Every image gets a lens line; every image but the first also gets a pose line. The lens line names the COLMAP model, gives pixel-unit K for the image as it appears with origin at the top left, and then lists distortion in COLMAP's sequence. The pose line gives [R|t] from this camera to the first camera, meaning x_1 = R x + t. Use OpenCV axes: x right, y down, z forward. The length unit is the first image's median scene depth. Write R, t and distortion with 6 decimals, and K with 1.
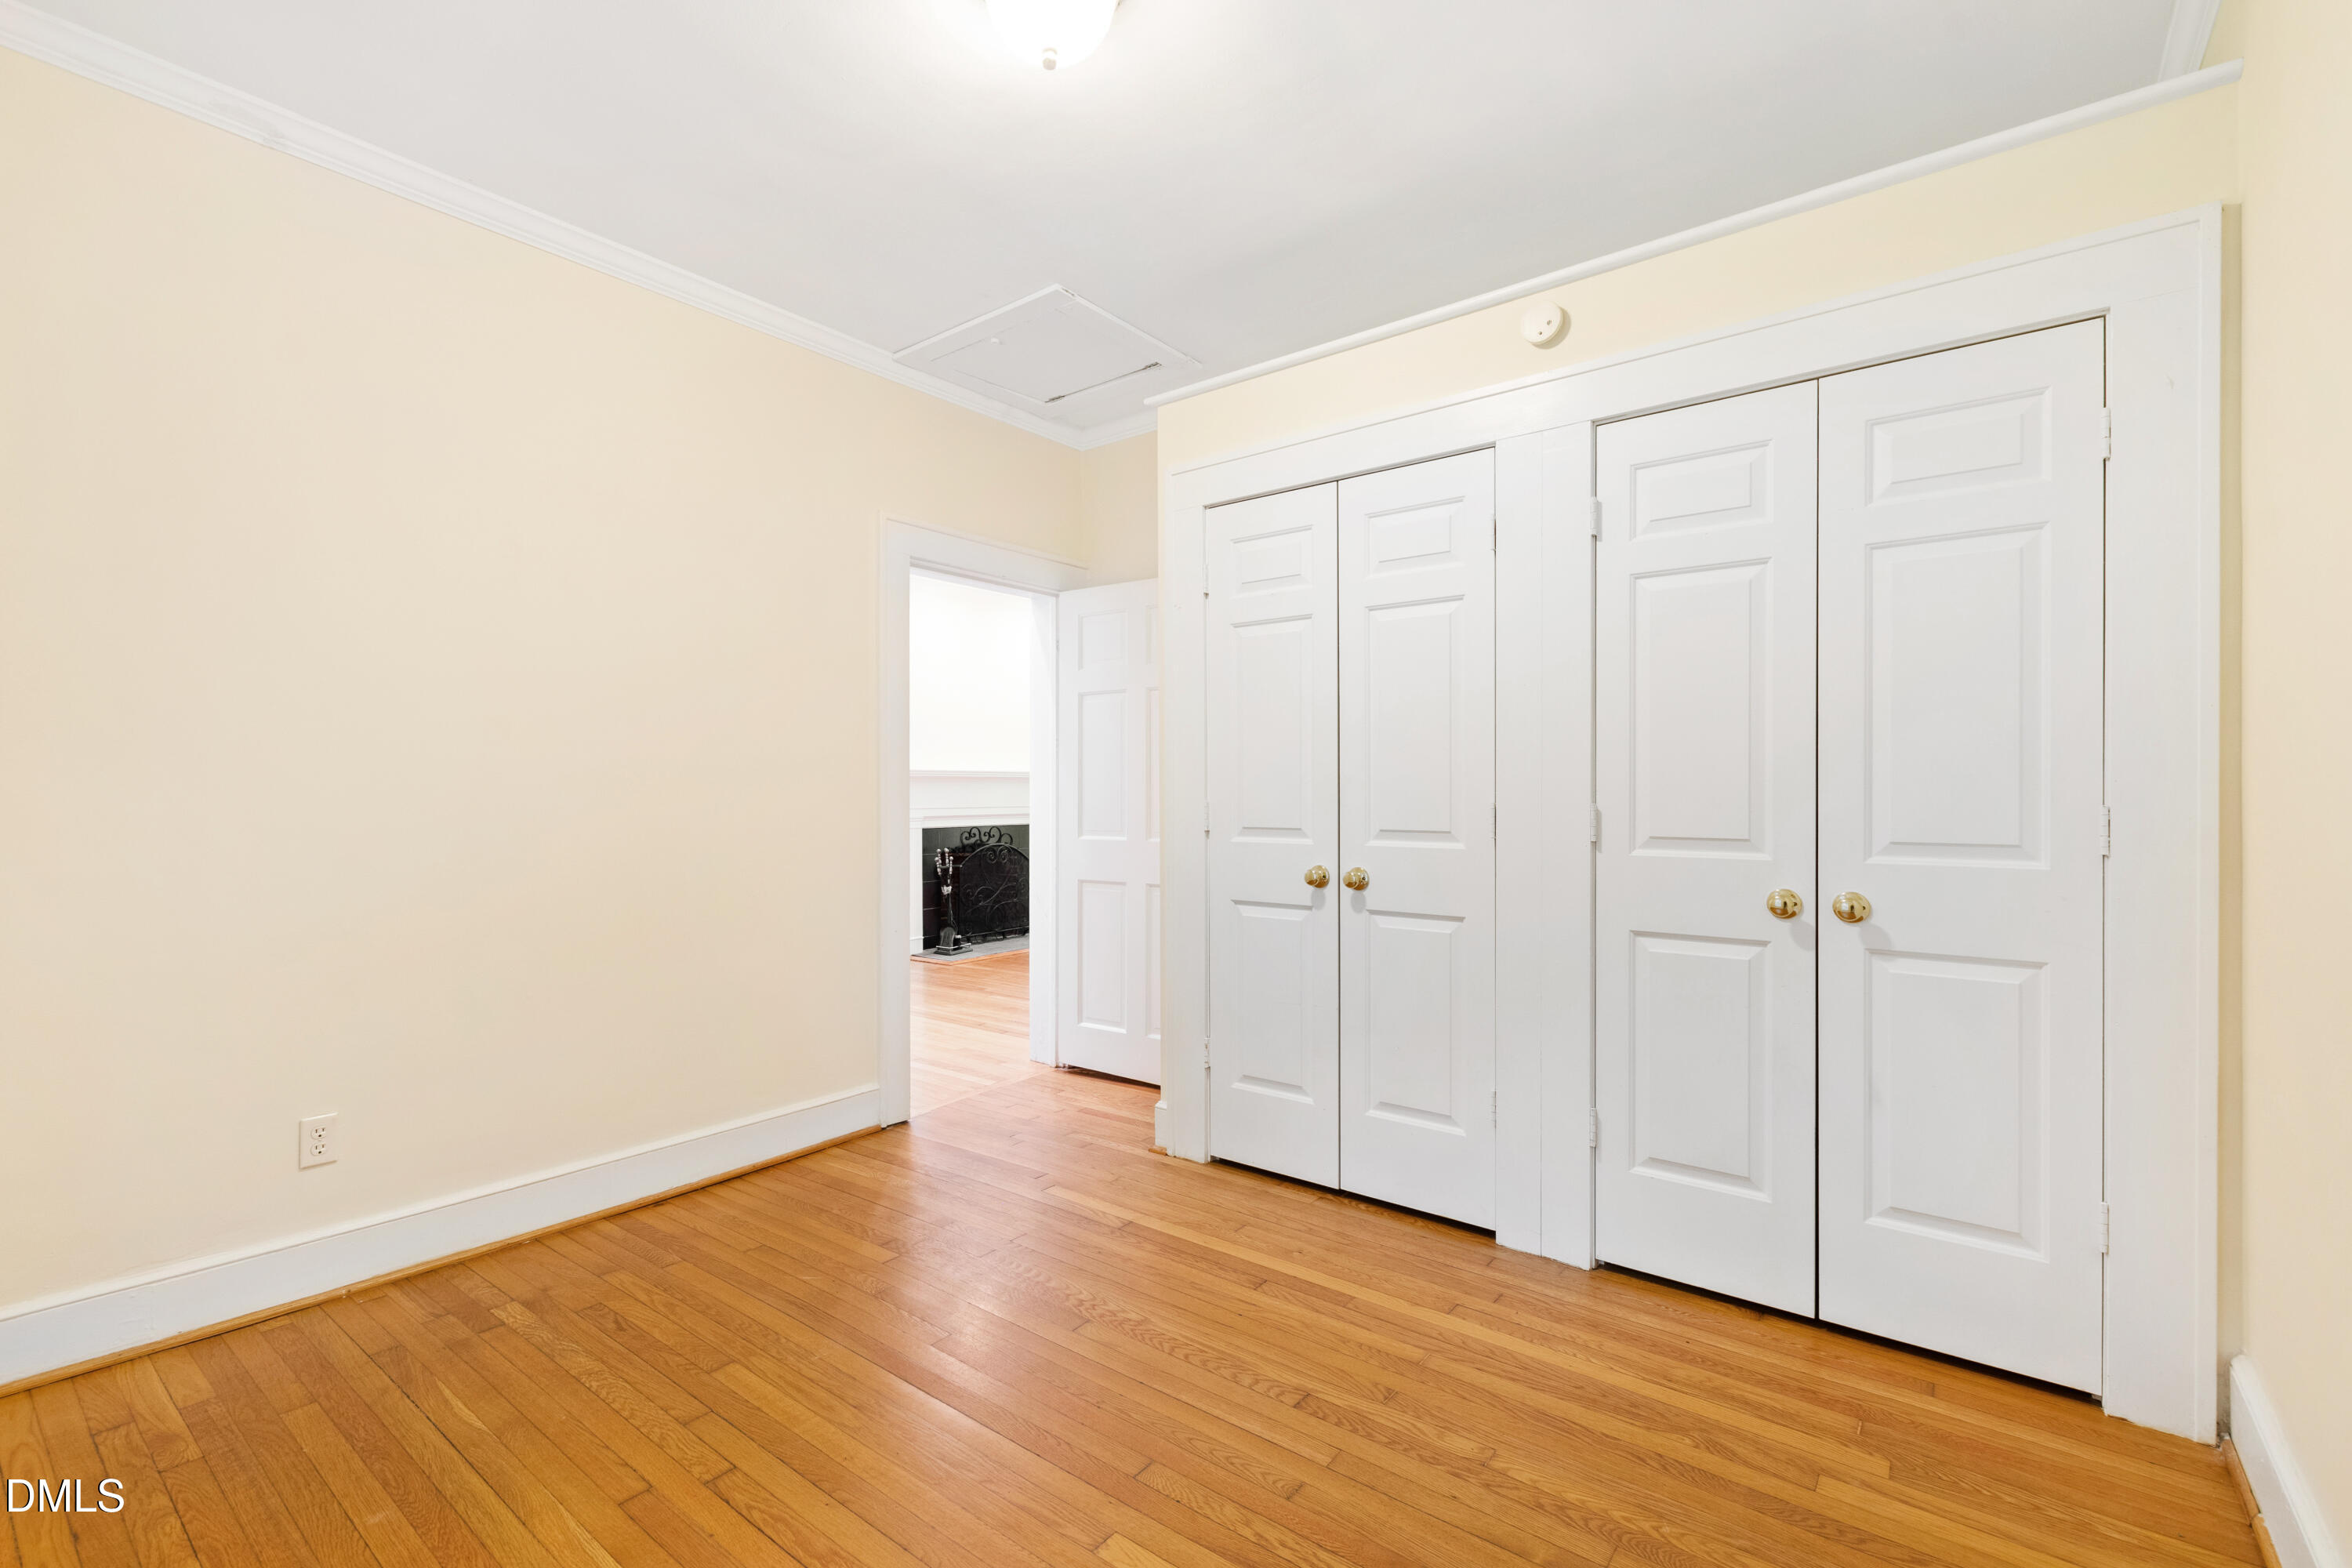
lens RADIAL K [[1029.3, 0, 1162.3], [0, 1029.3, 800.5], [0, 0, 1]] dist [0.007705, -0.003776]
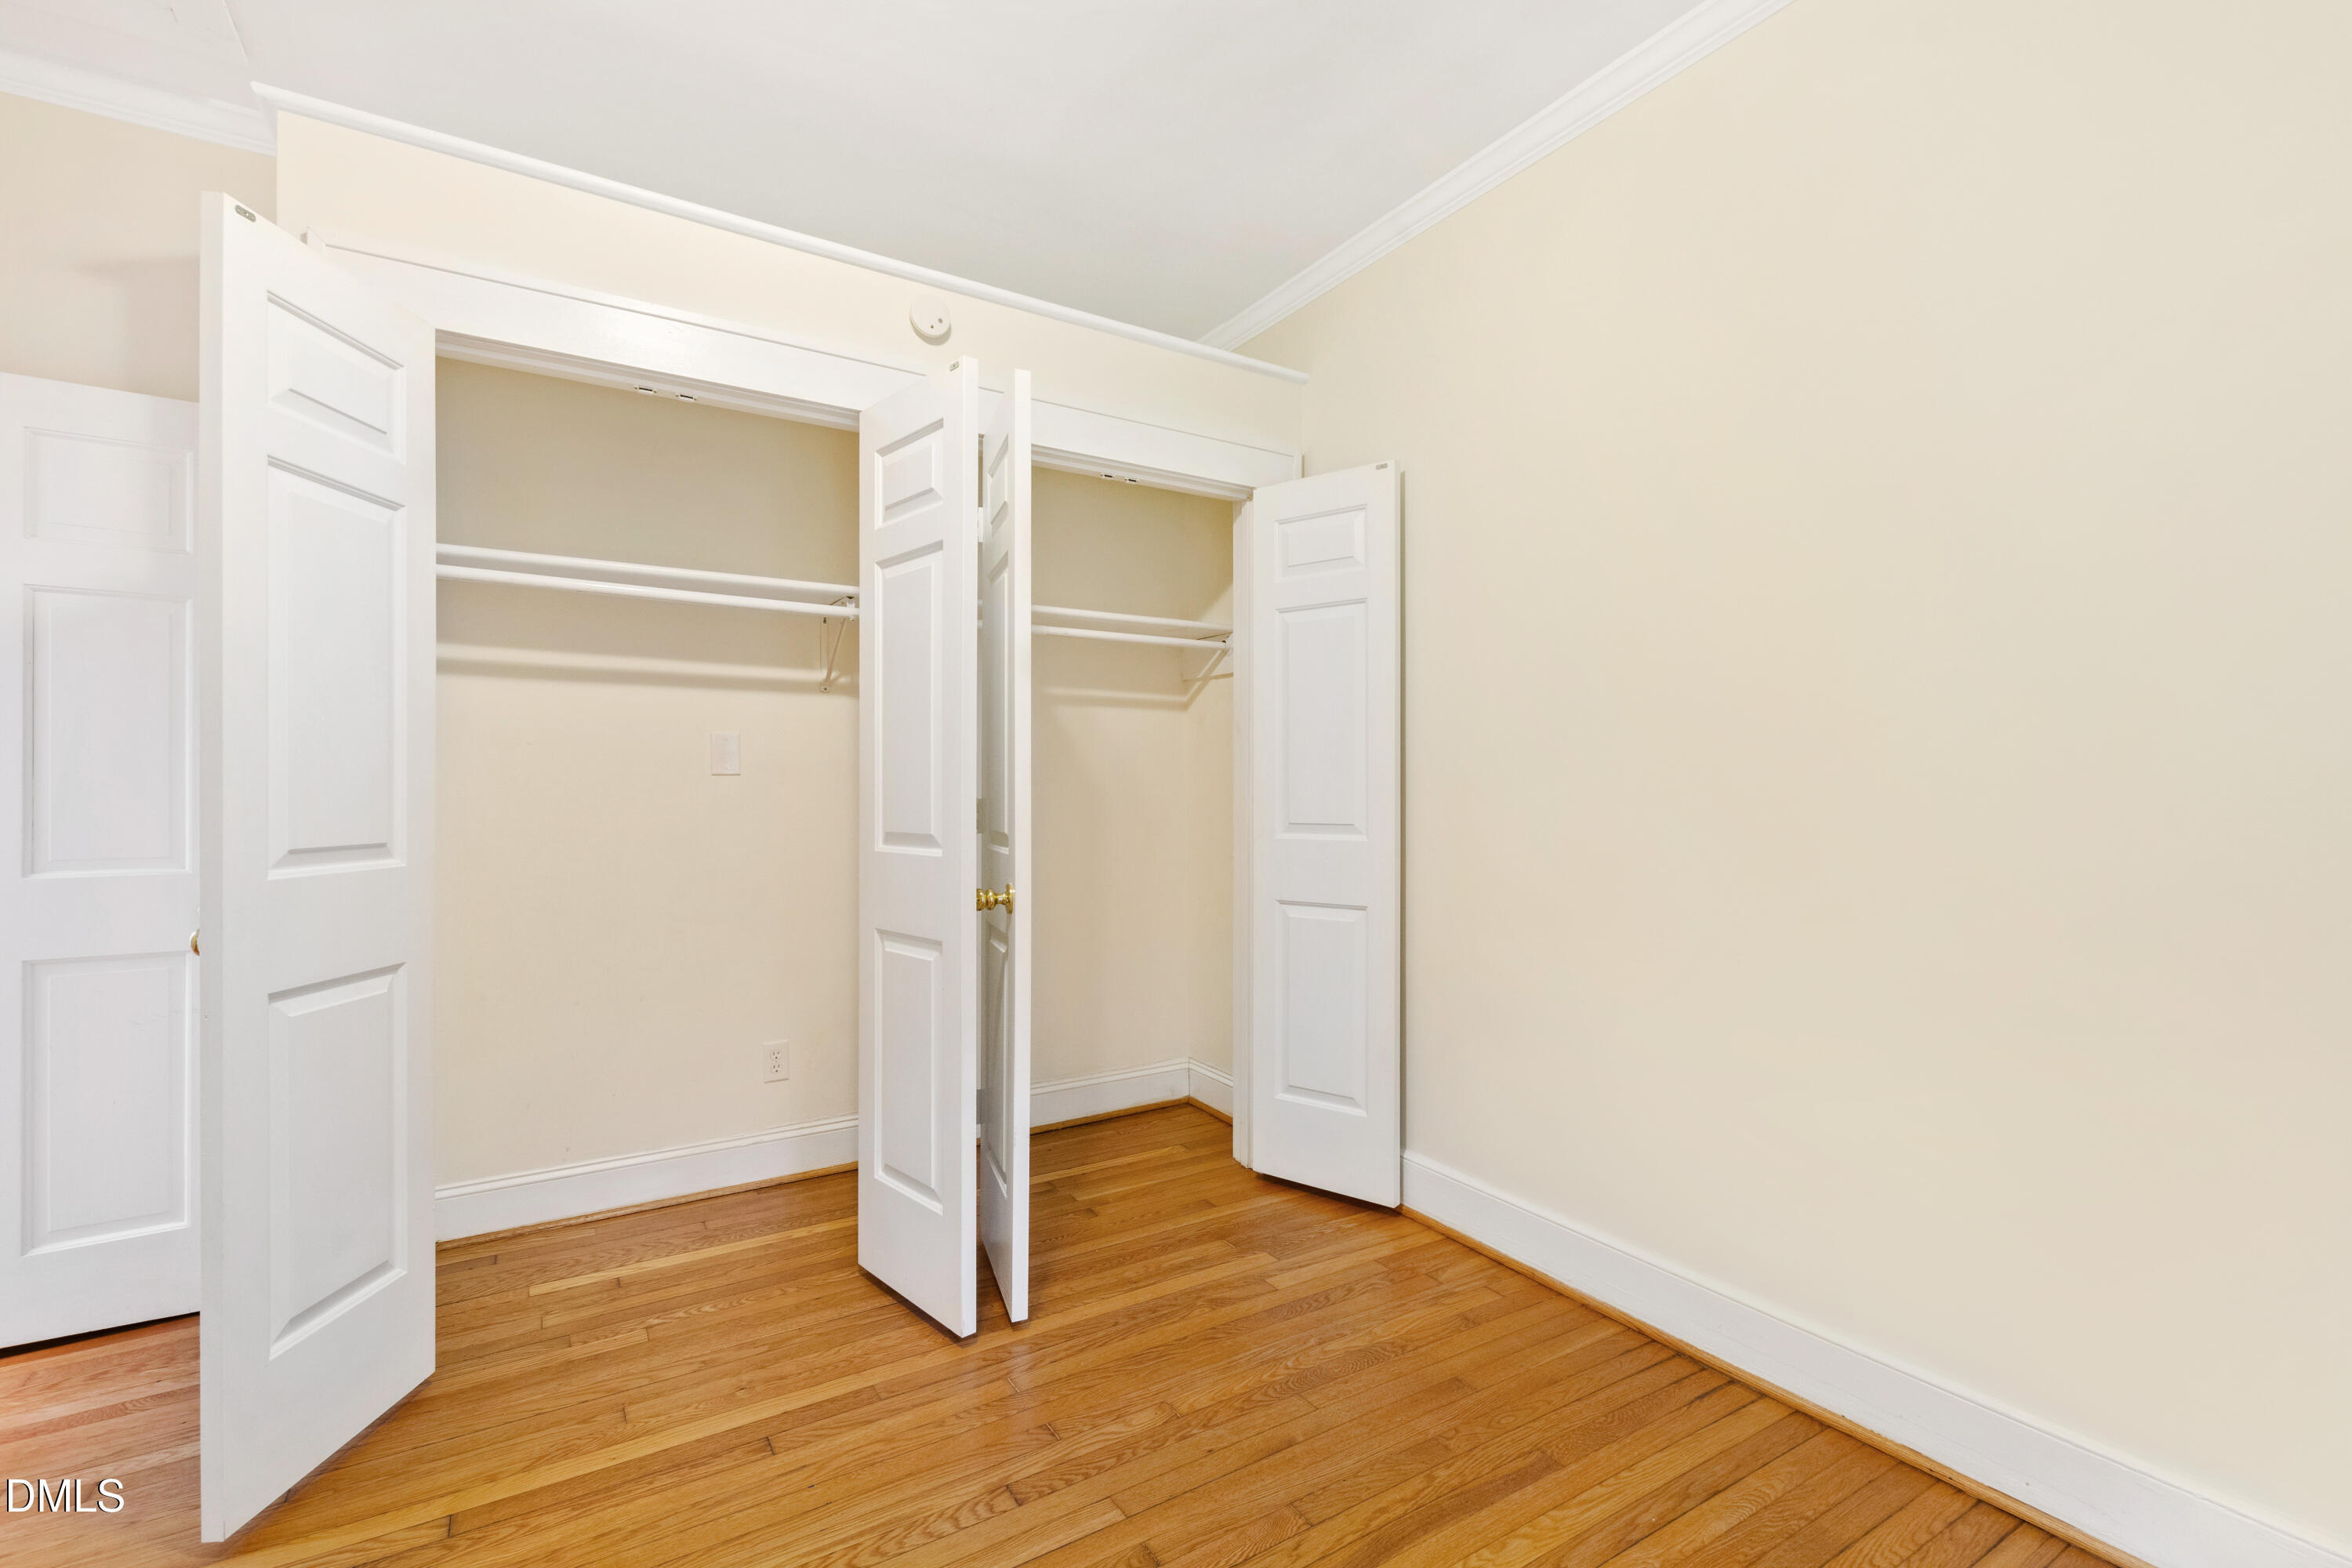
lens RADIAL K [[1029.3, 0, 1165.0], [0, 1029.3, 769.4], [0, 0, 1]] dist [0.007705, -0.003776]
pose [[0.338932, 0.010324, 0.940754, -0.632744], [0.005165, 0.999904, -0.012834, -0.009328], [-0.940797, 0.009209, 0.338846, 0.583458]]
